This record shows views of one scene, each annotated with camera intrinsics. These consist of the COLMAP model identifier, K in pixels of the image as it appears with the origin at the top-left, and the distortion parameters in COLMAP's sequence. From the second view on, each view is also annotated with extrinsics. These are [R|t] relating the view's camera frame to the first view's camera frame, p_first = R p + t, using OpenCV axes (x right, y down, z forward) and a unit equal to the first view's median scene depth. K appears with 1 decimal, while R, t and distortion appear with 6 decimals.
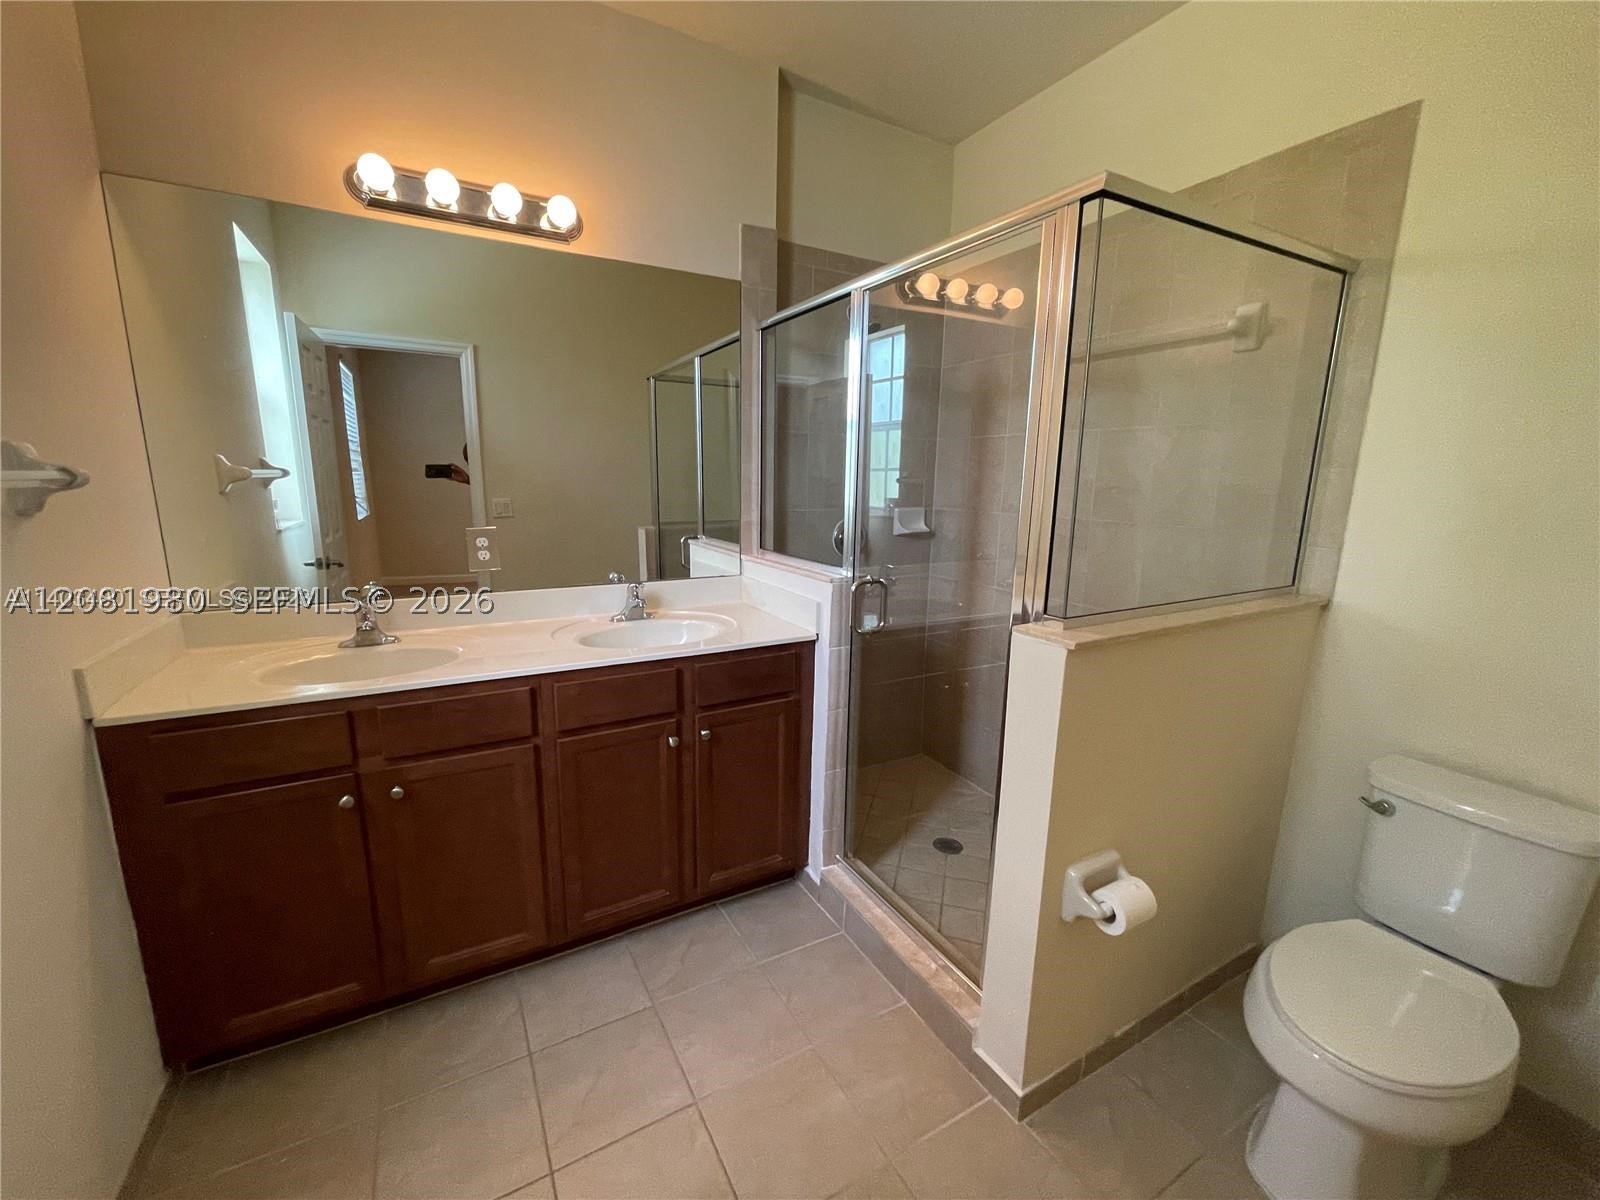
lens RADIAL K [[643.1, 0, 794.7], [0, 643.1, 603.4], [0, 0, 1]] dist [-0.005039, 0.000684]
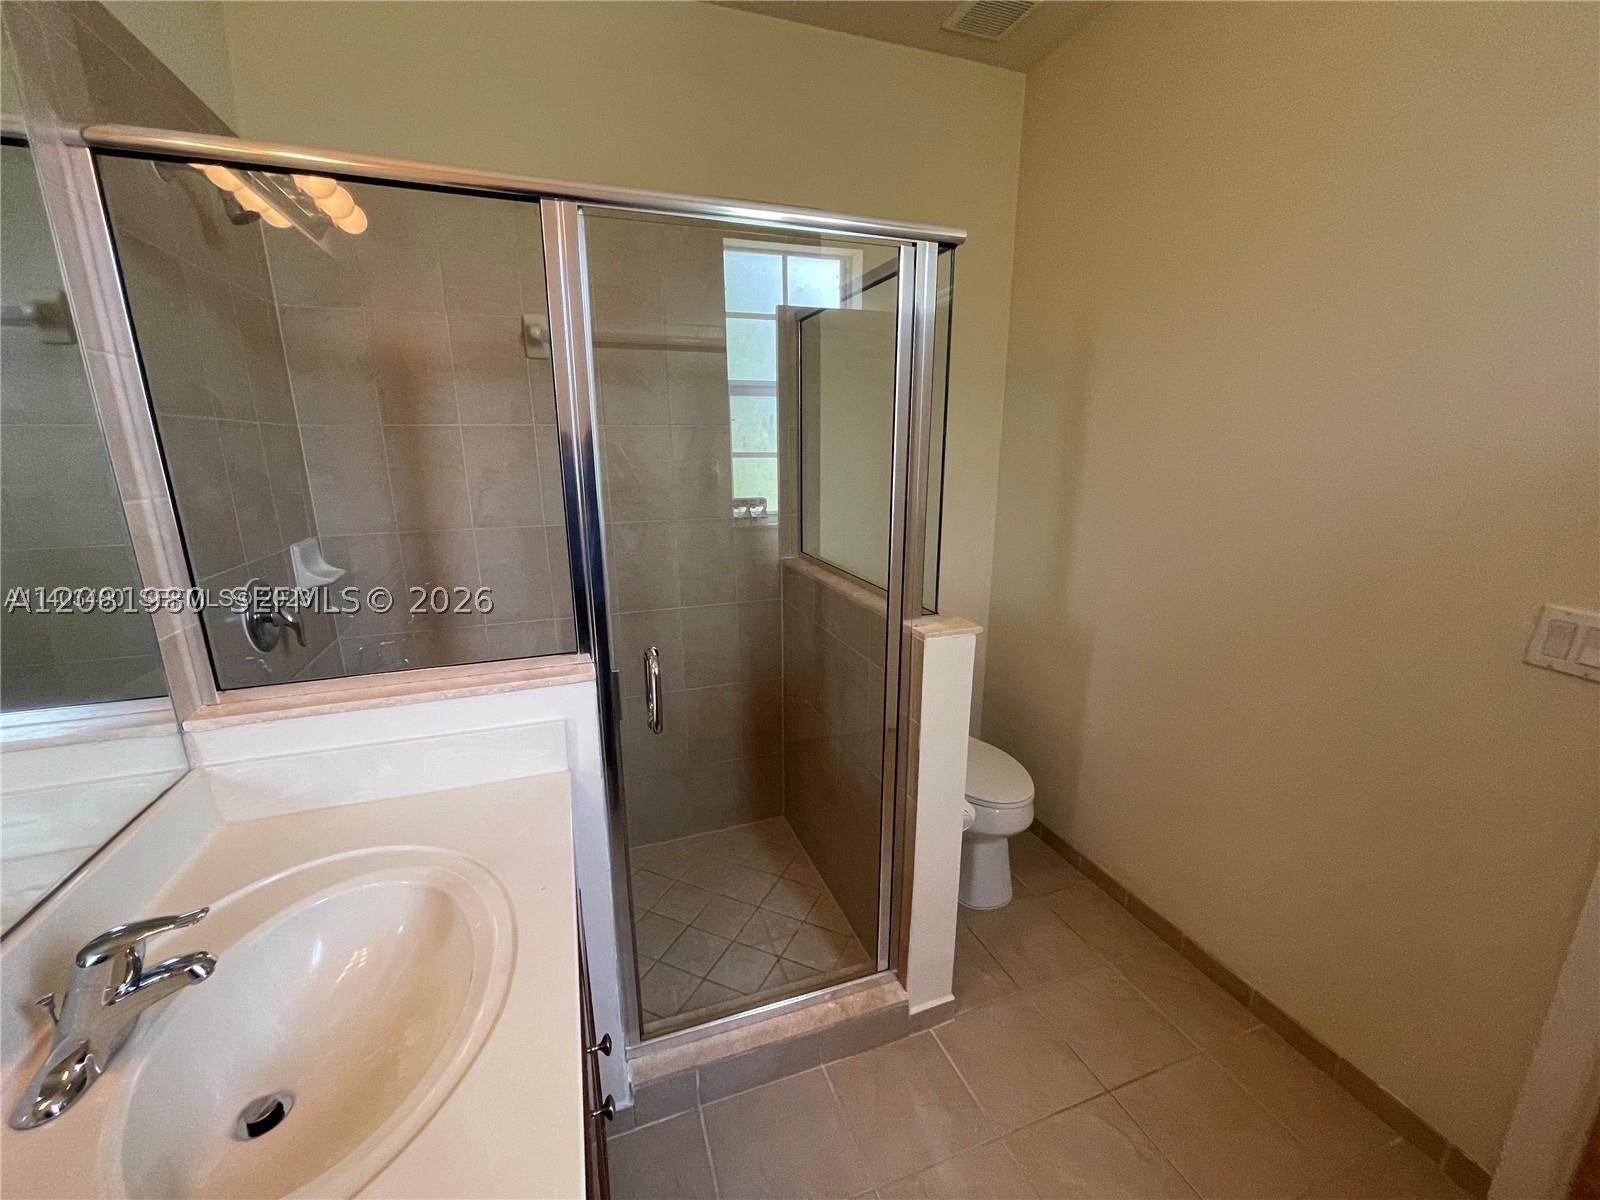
lens RADIAL K [[643.1, 0, 794.7], [0, 643.1, 603.4], [0, 0, 1]] dist [-0.005039, 0.000684]
pose [[0.171914, -0.257206, 0.950942, -0.505695], [0.195347, 0.955045, 0.223000, -0.213521], [-0.965549, 0.147427, 0.214430, 0.695244]]
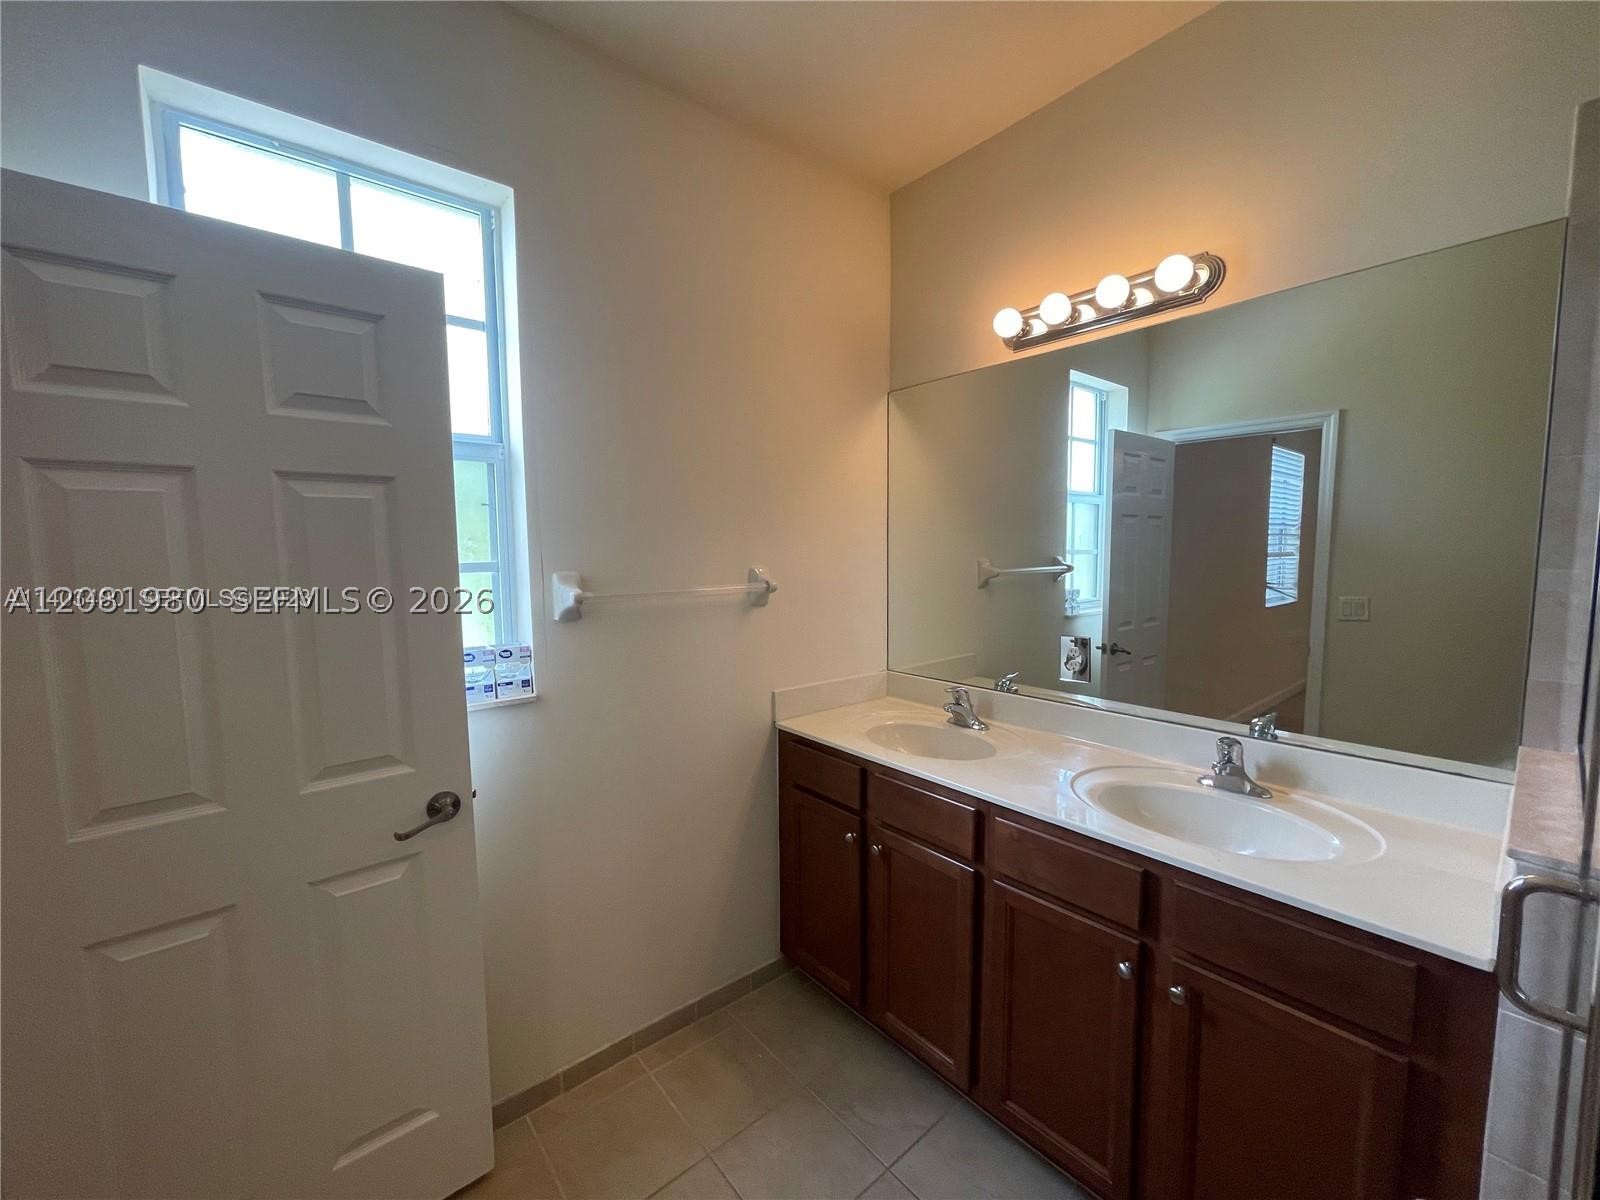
lens RADIAL K [[643.1, 0, 794.7], [0, 643.1, 603.4], [0, 0, 1]] dist [-0.005039, 0.000684]
pose [[0.177493, 0.063798, -0.982052, 0.389061], [-0.175174, 0.984009, 0.032265, -0.131005], [0.968406, 0.166303, 0.185831, 0.437122]]
